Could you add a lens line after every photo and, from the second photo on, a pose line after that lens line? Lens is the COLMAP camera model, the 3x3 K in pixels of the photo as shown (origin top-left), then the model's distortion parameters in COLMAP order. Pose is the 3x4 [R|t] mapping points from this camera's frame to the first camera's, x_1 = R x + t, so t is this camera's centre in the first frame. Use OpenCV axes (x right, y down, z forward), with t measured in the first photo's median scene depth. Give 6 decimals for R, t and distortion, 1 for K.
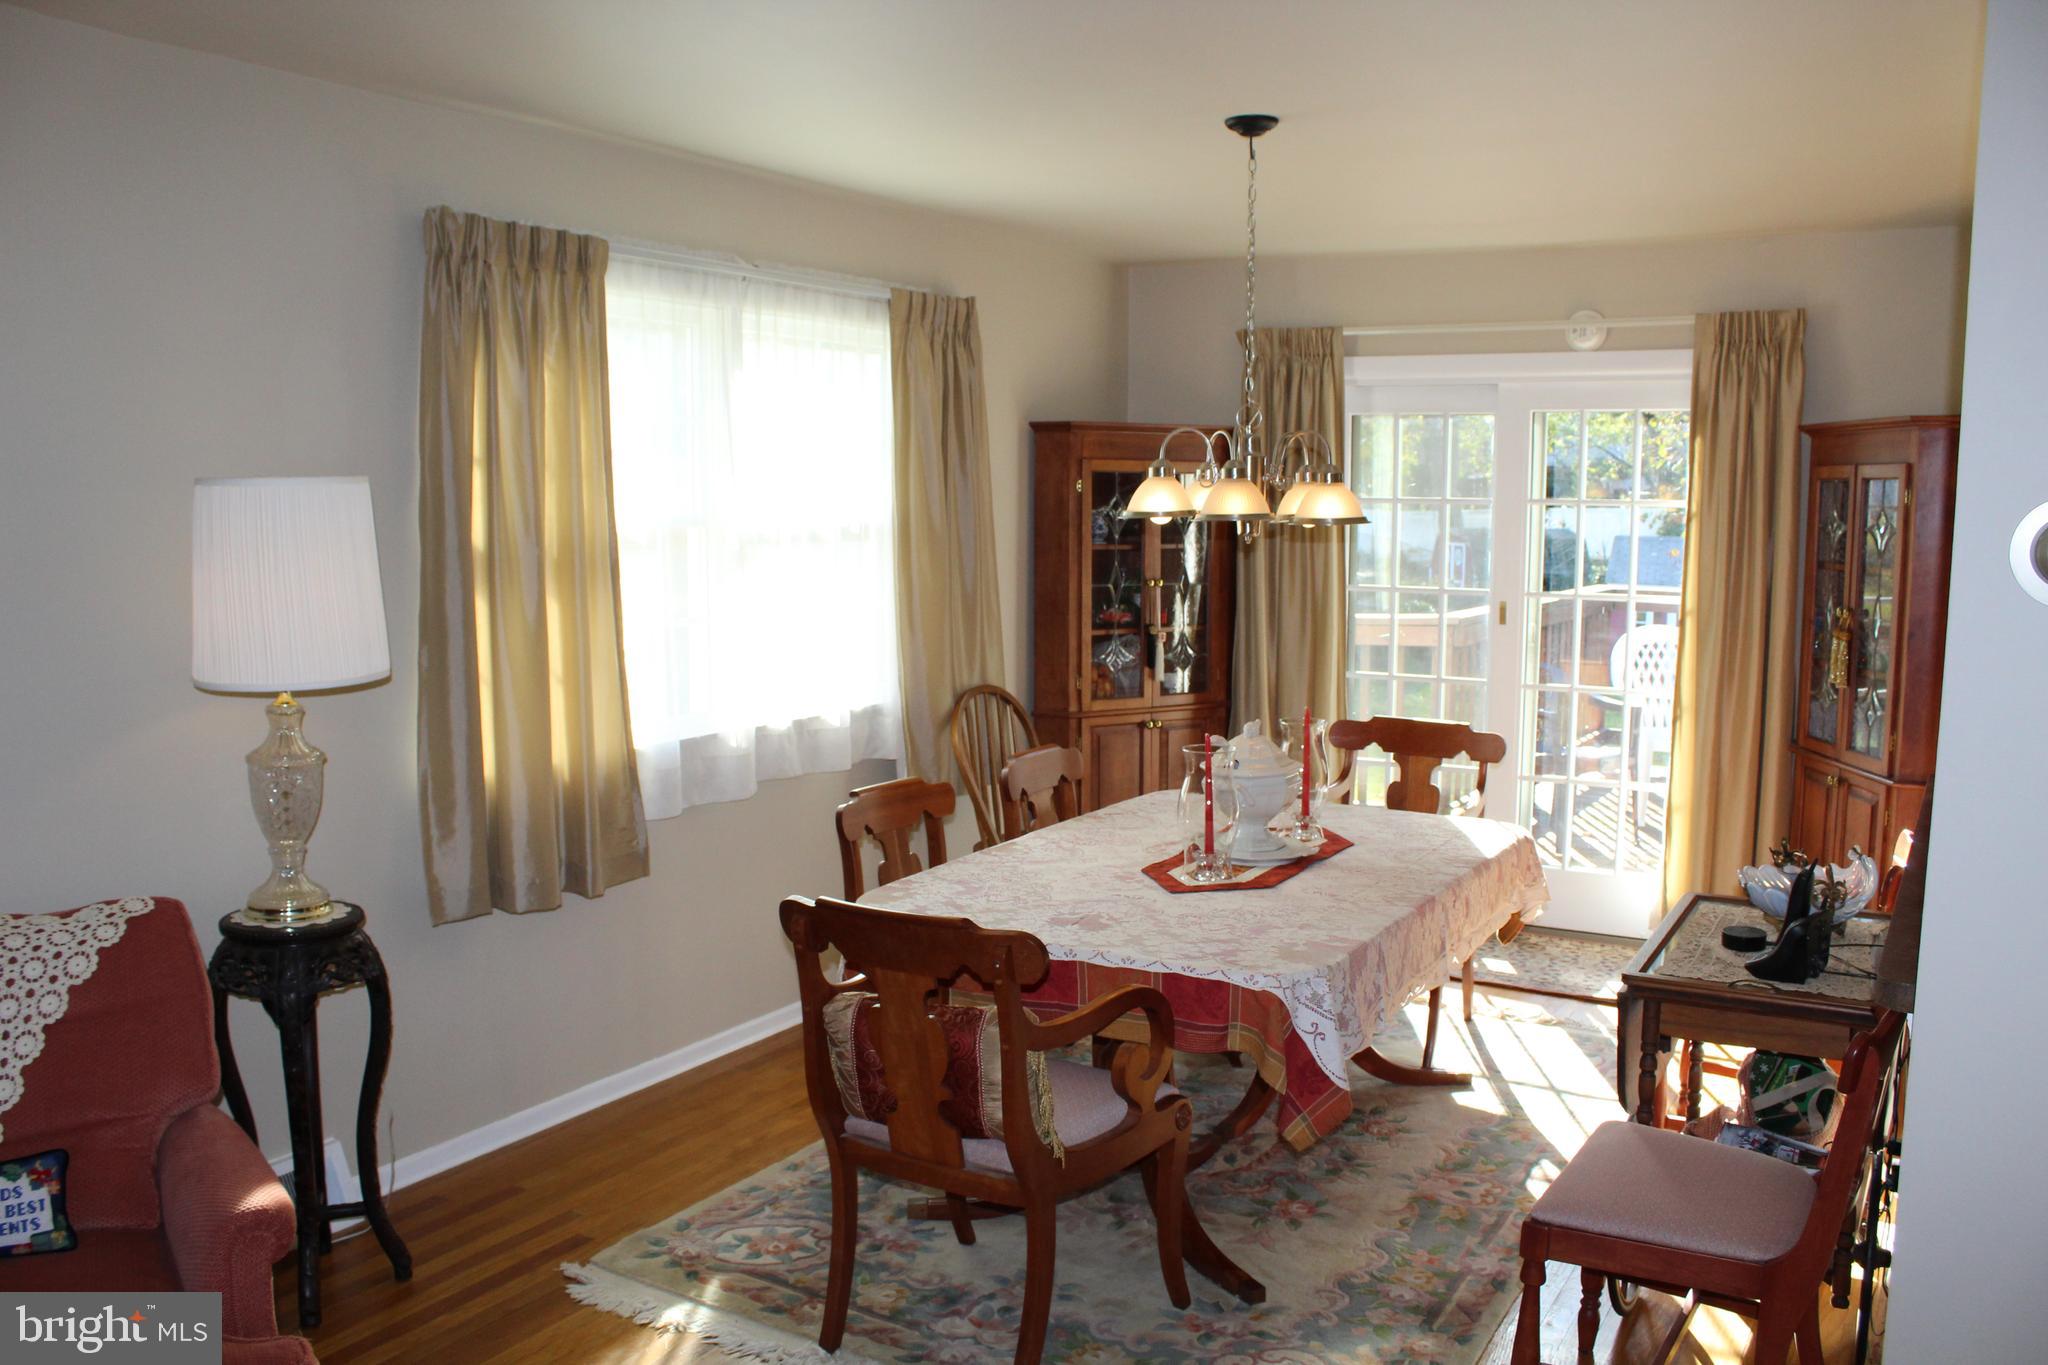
lens RADIAL K [[1654.4, 0, 1031.7], [0, 1654.4, 684.9], [0, 0, 1]] dist [-0.092475, 0.021480]
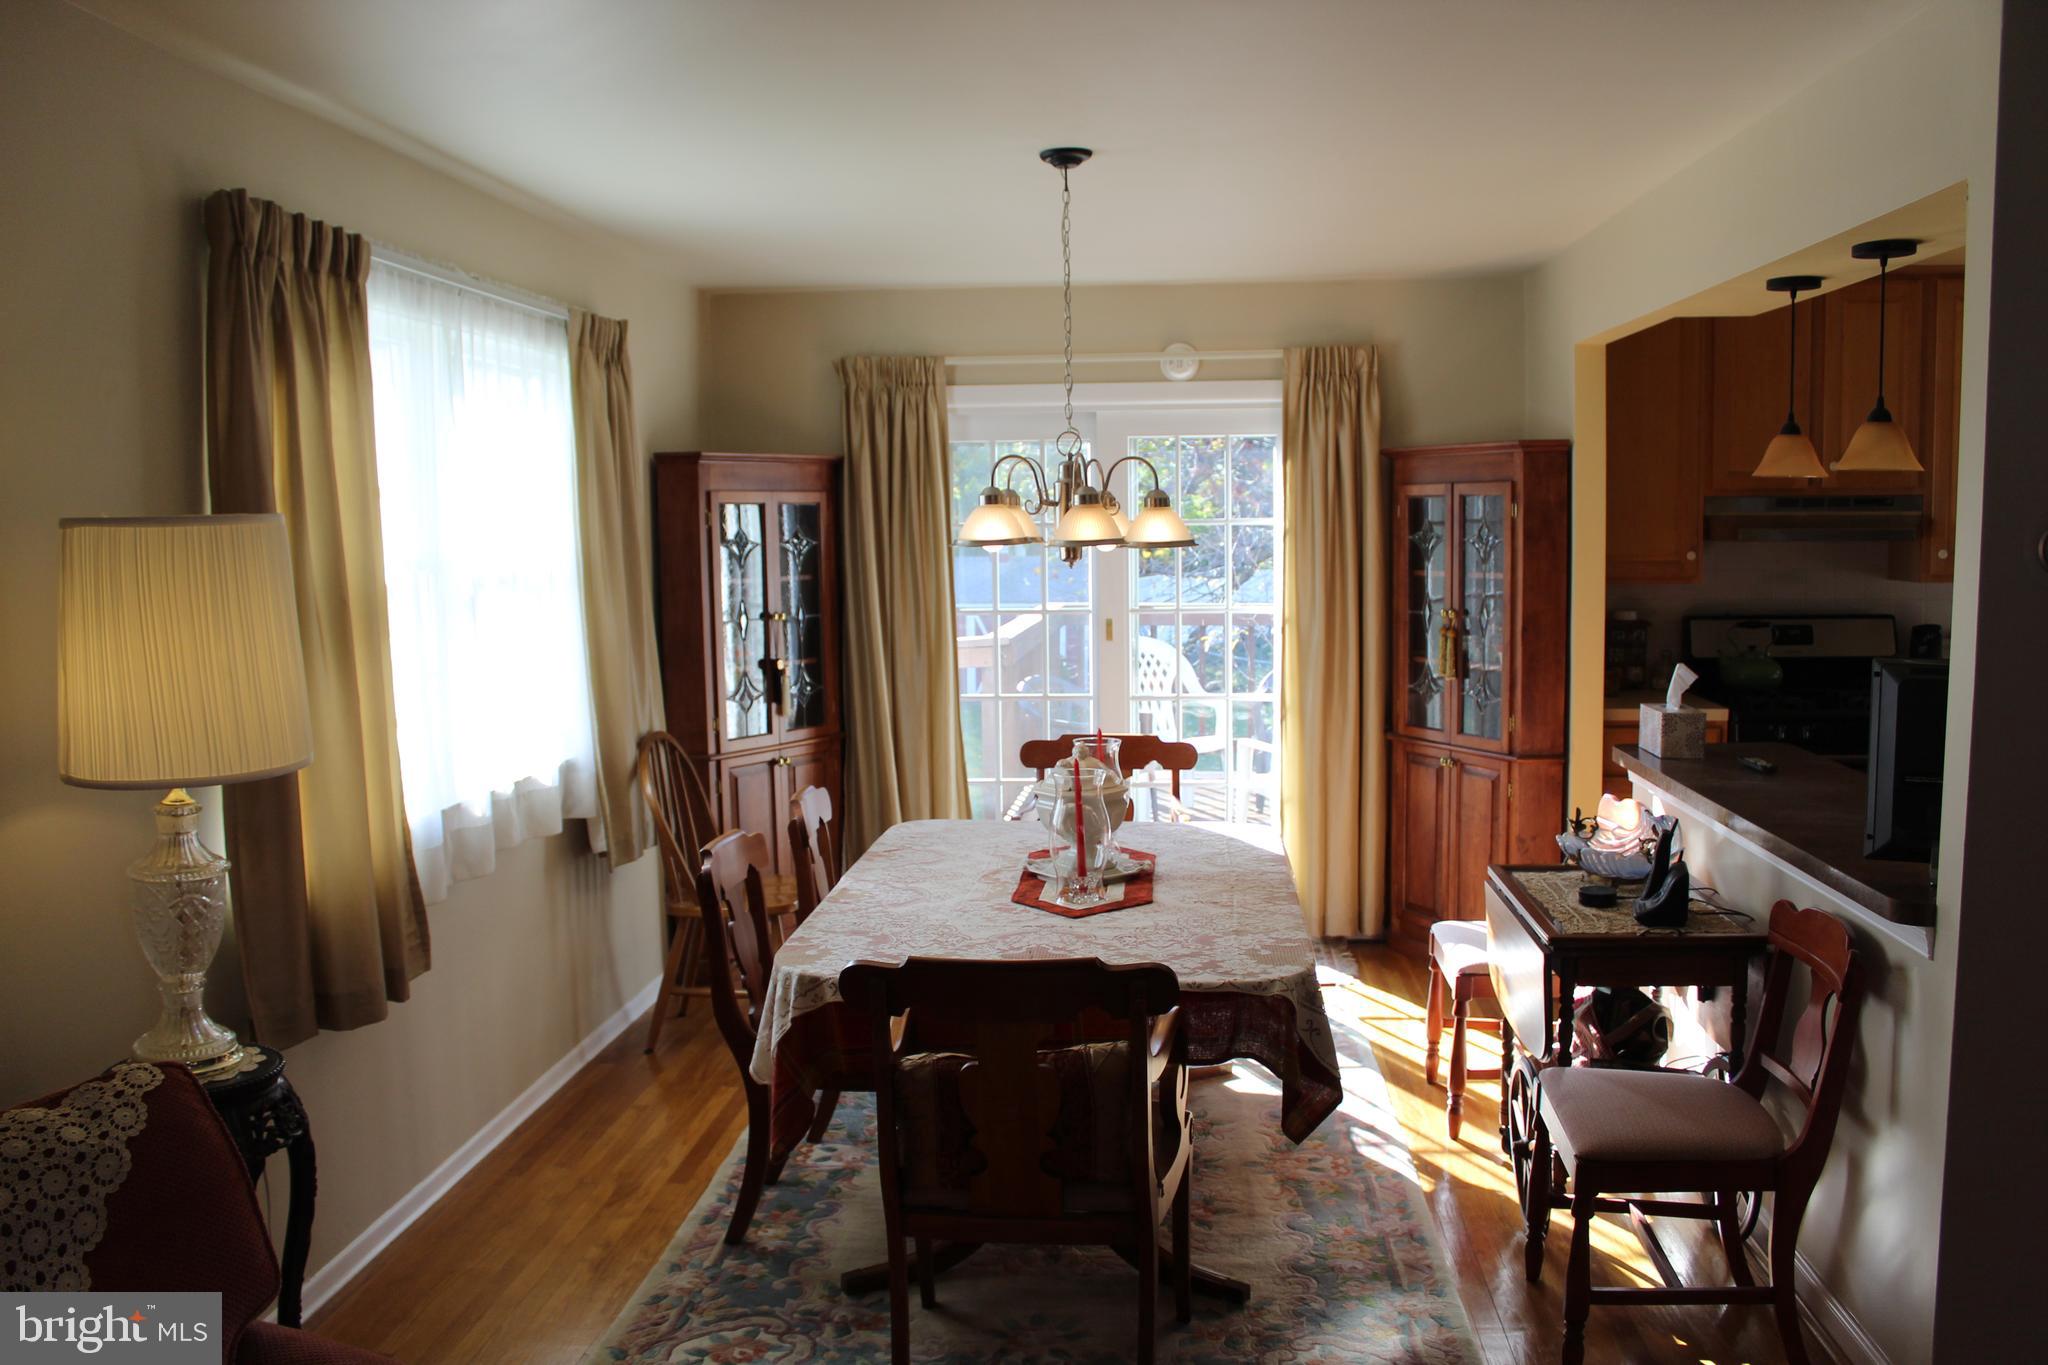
lens RADIAL K [[1654.4, 0, 1028.2], [0, 1654.4, 687.1], [0, 0, 1]] dist [-0.092475, 0.021480]
pose [[0.915107, -0.060180, 0.398695, -0.234584], [0.067096, 0.997741, -0.003403, -0.008590], [-0.397589, 0.029865, 0.917077, 0.062262]]
